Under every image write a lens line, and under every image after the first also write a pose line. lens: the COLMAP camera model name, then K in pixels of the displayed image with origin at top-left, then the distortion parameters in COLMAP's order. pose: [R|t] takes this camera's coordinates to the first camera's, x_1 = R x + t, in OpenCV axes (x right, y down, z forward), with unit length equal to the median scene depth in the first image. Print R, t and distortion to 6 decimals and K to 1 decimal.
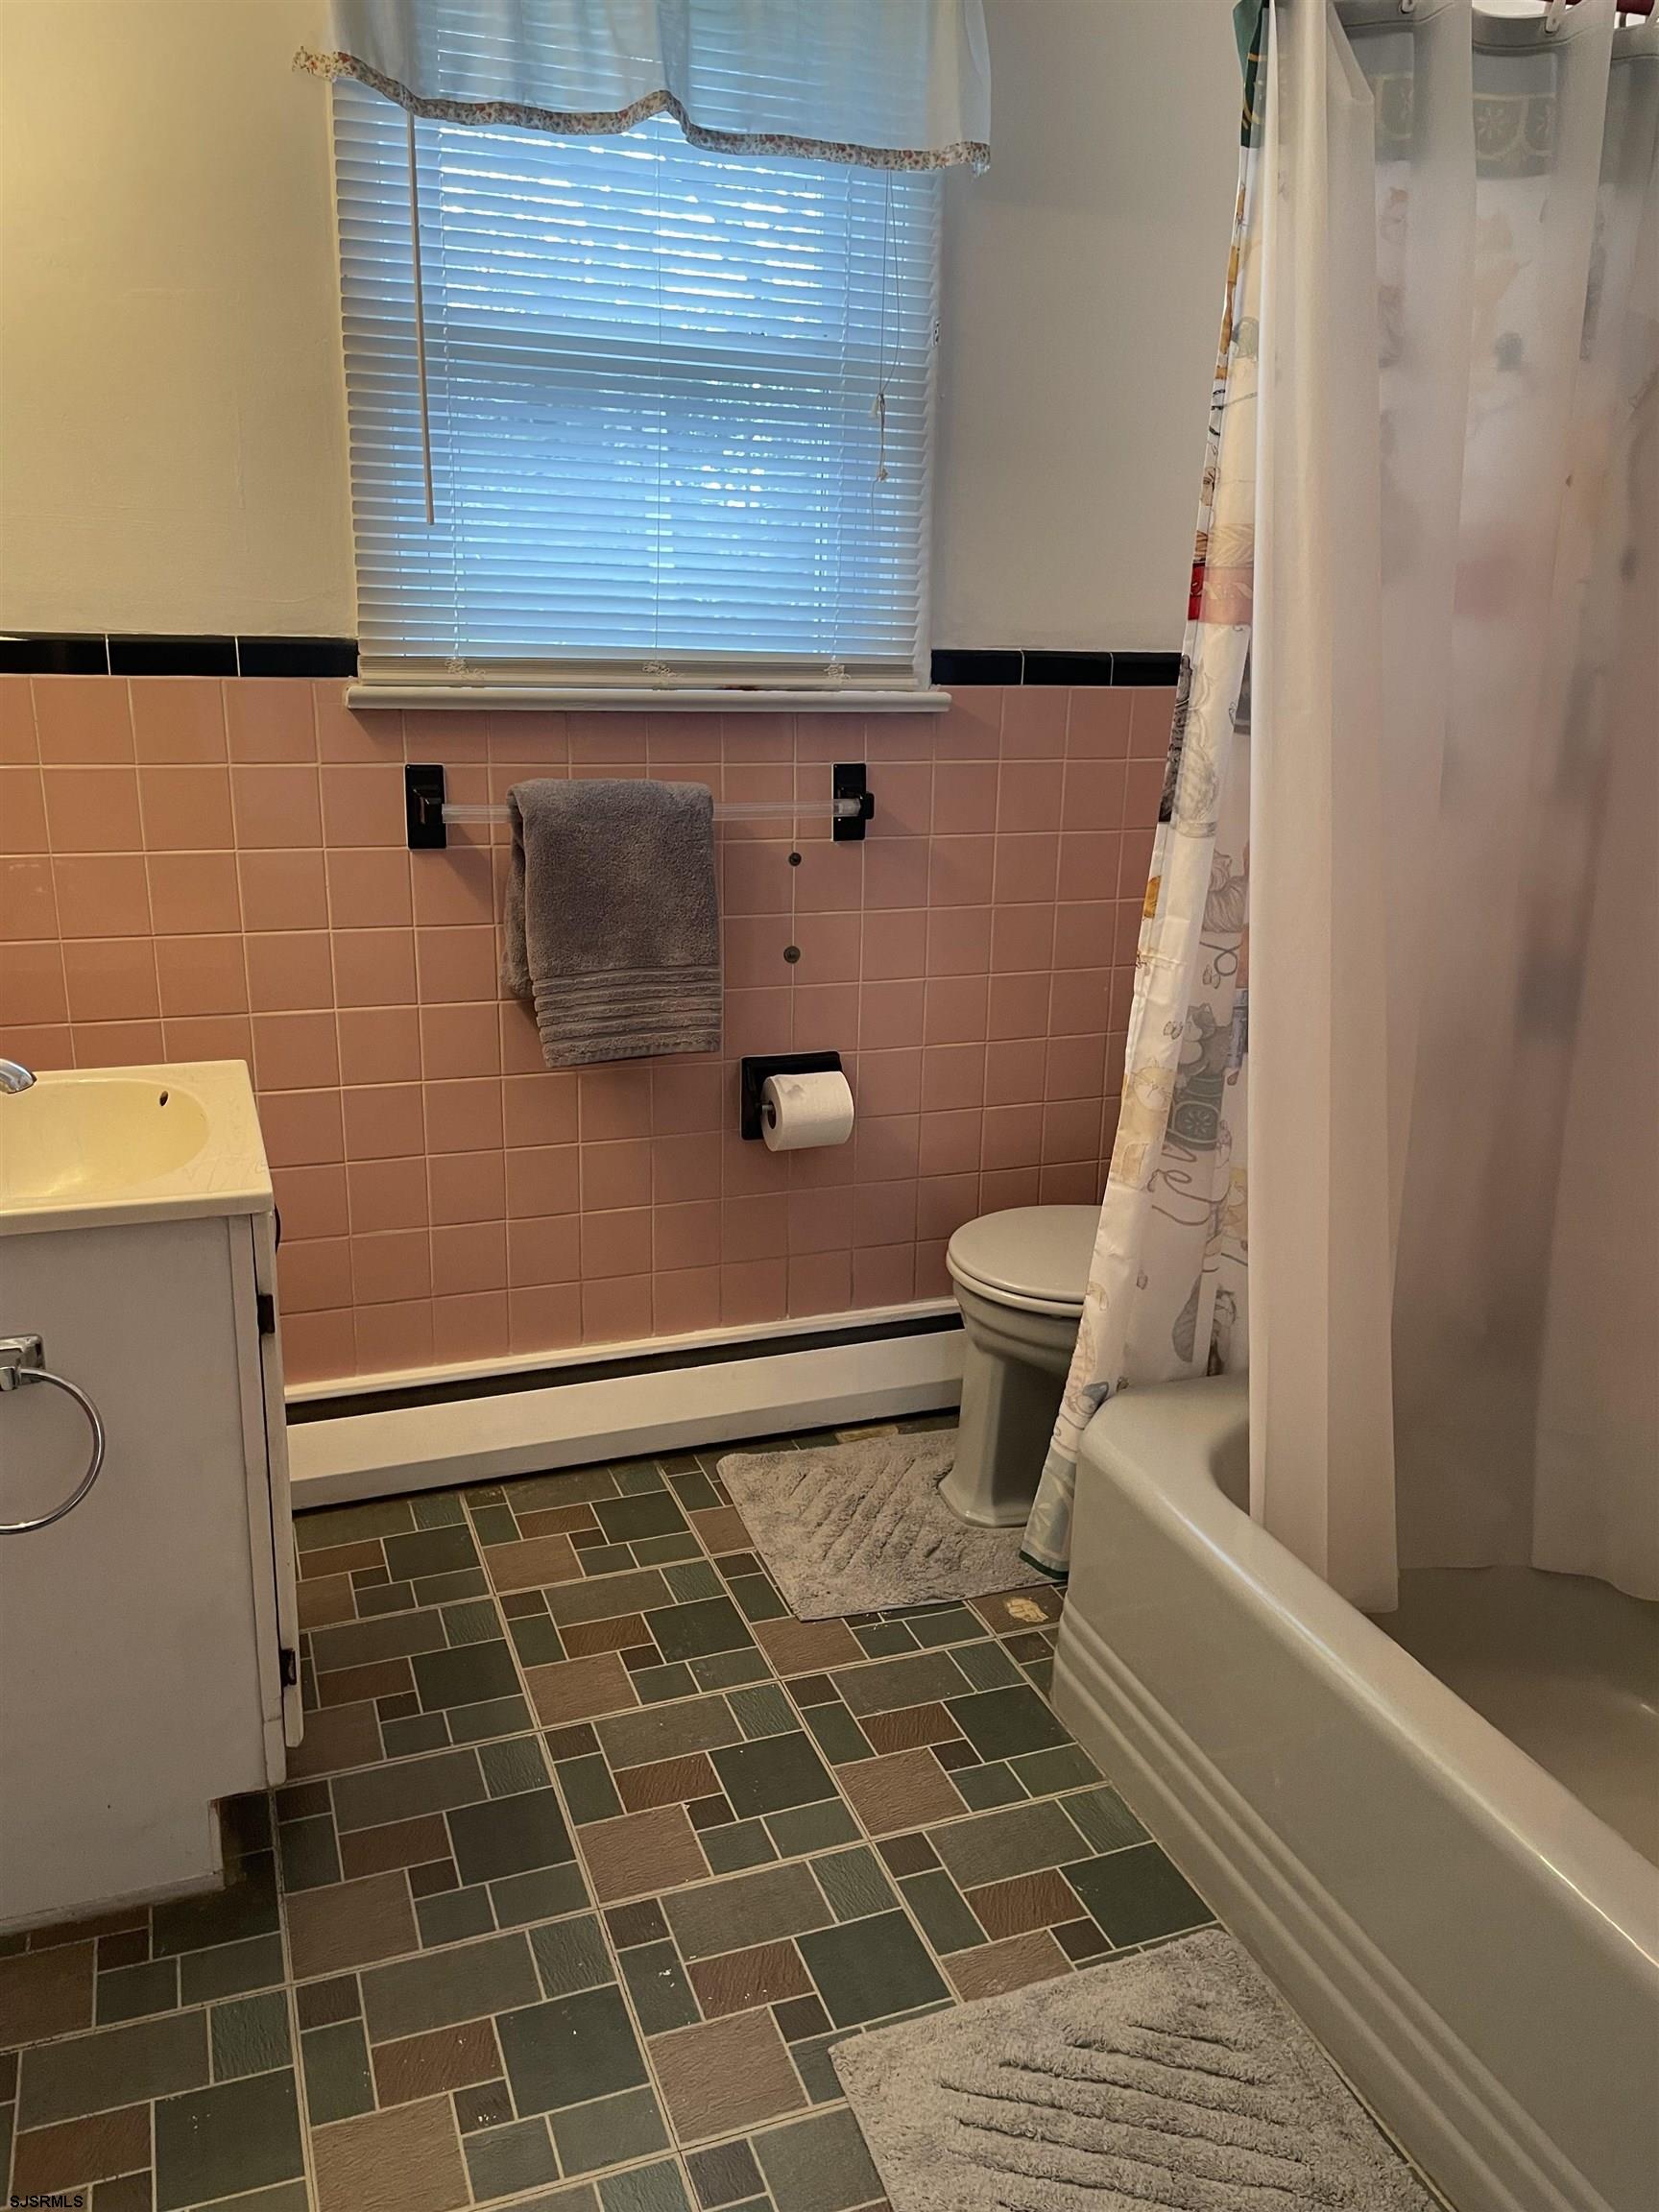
lens RADIAL K [[1689.2, 0, 829.5], [0, 1689.2, 1106.0], [0, 0, 1]] dist [0.096599, -0.178895]
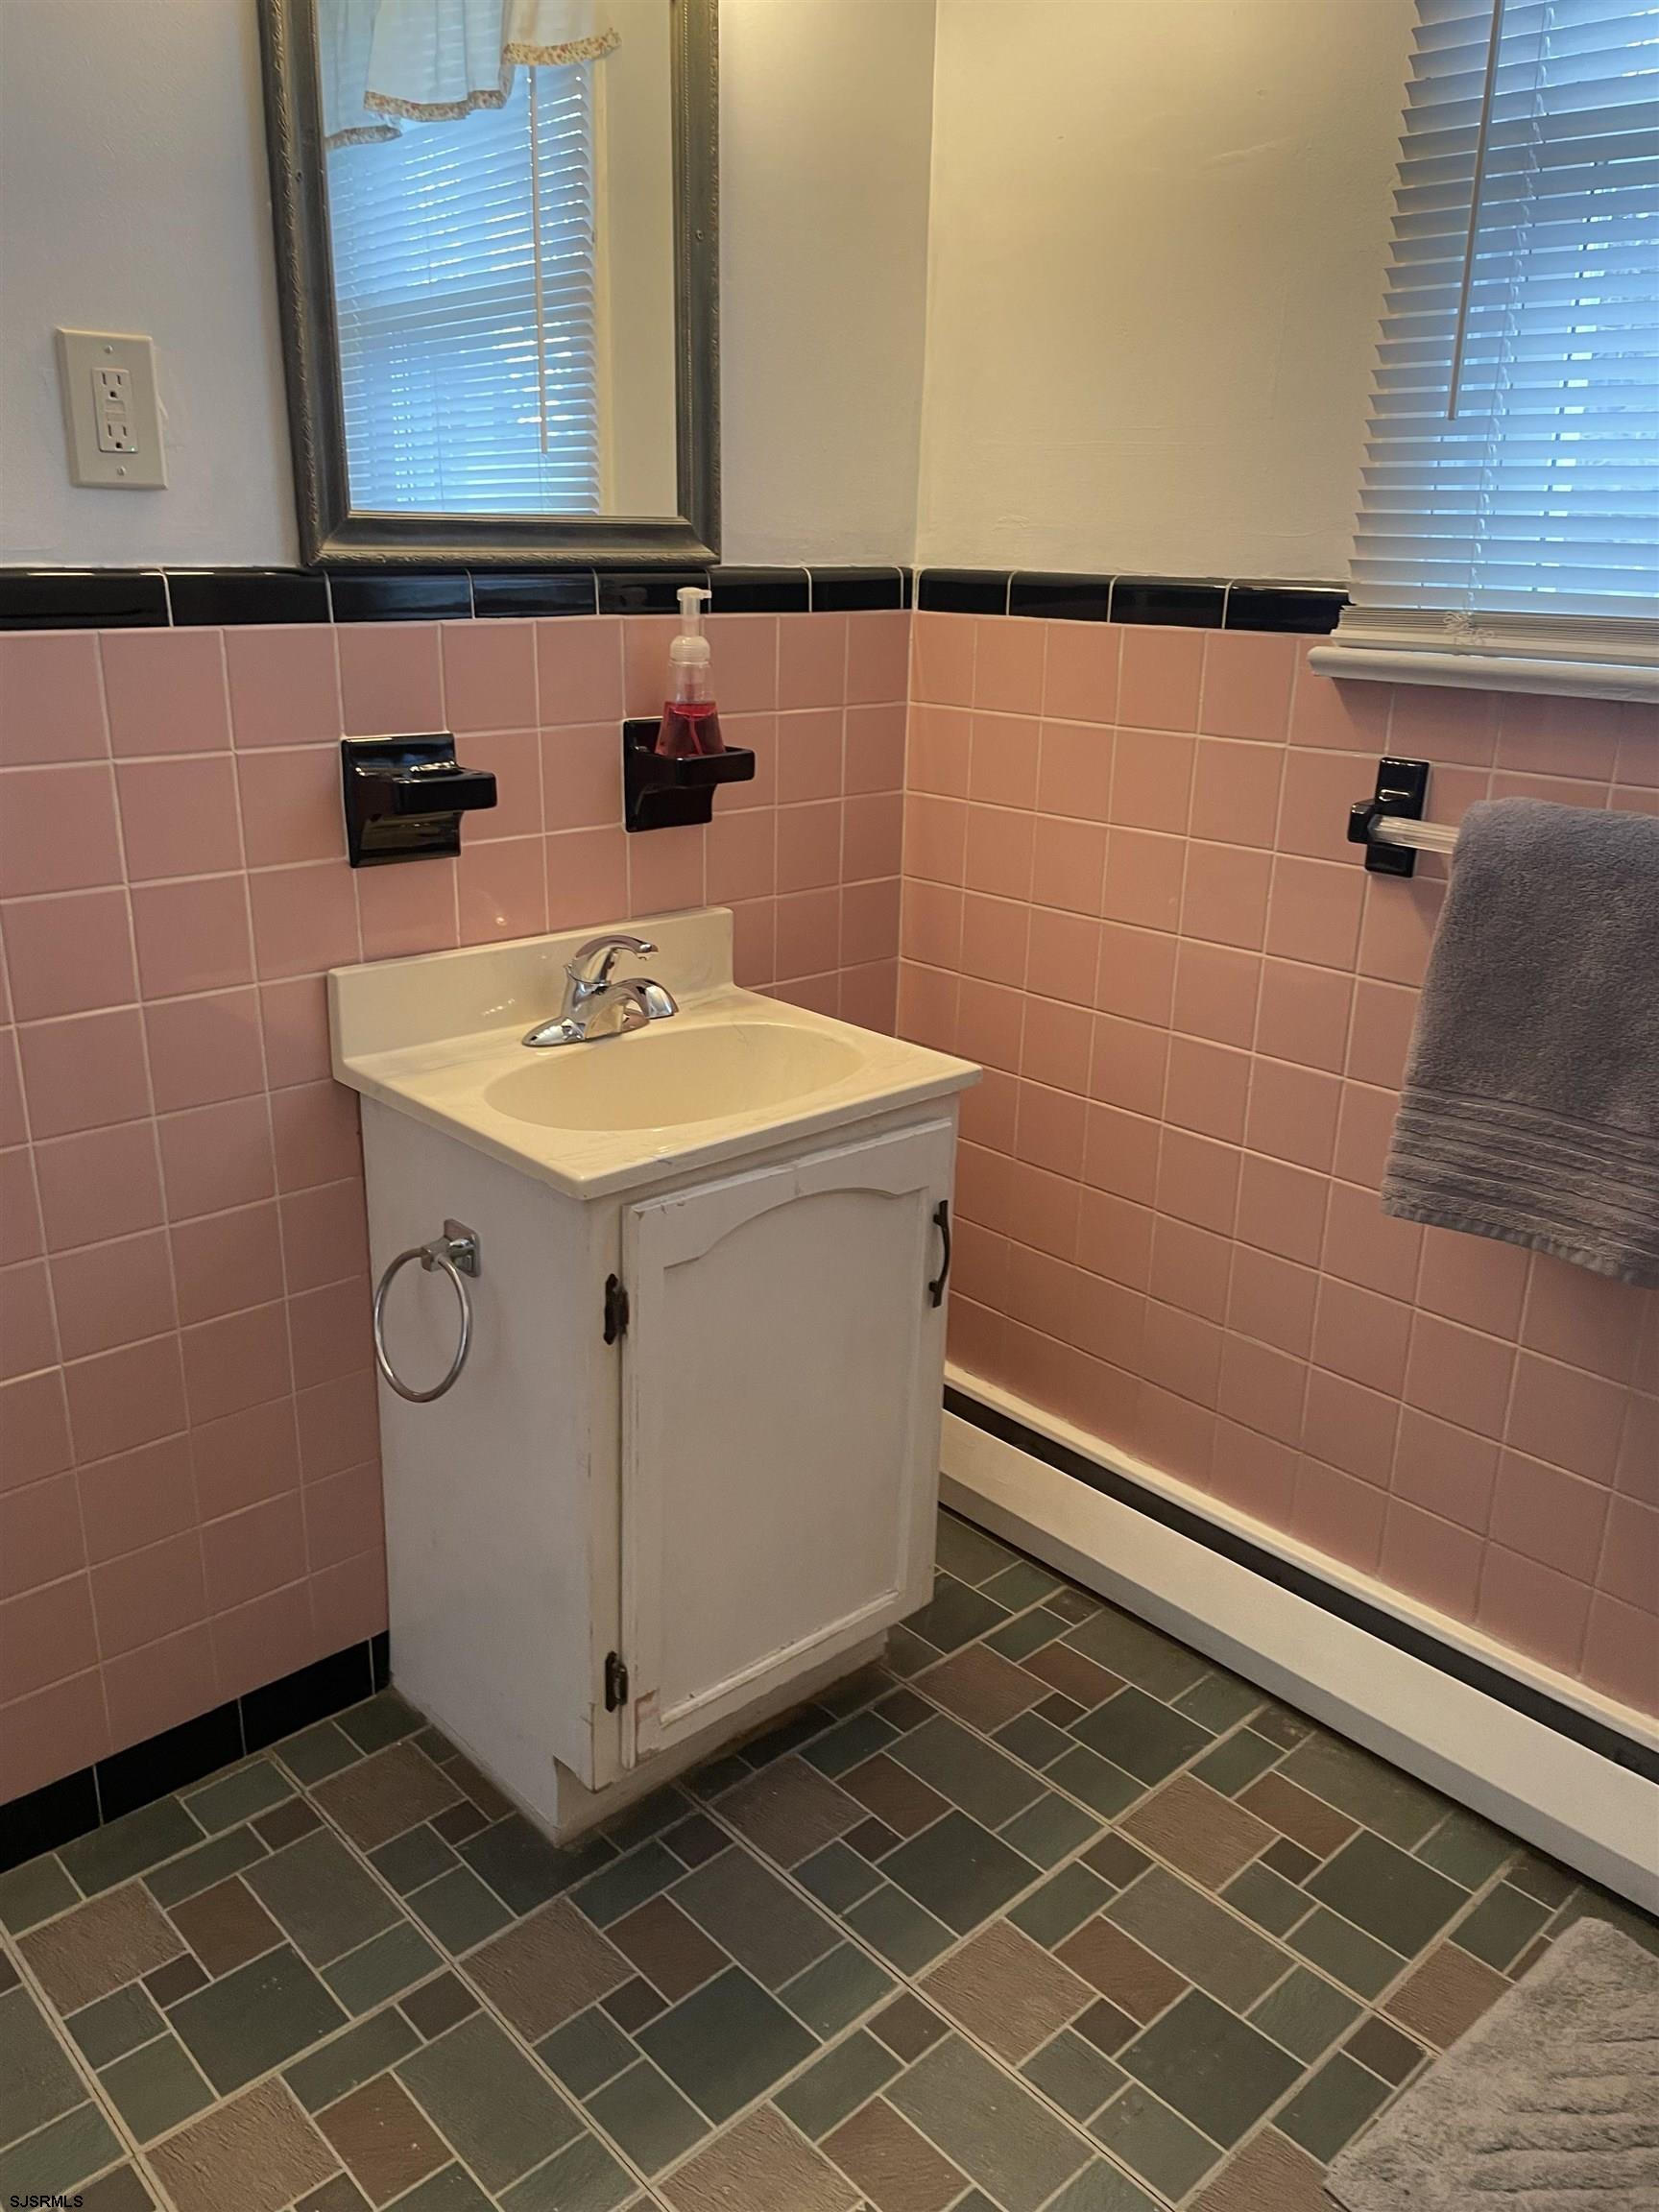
lens RADIAL K [[1649.4, 0, 830.7], [0, 1649.4, 1086.4], [0, 0, 1]] dist [0.032774, -0.072814]
pose [[0.373702, 0.273116, -0.886428, 0.332494], [-0.275497, 0.945223, 0.175086, -0.126777], [0.885691, 0.178778, 0.428475, 0.514649]]
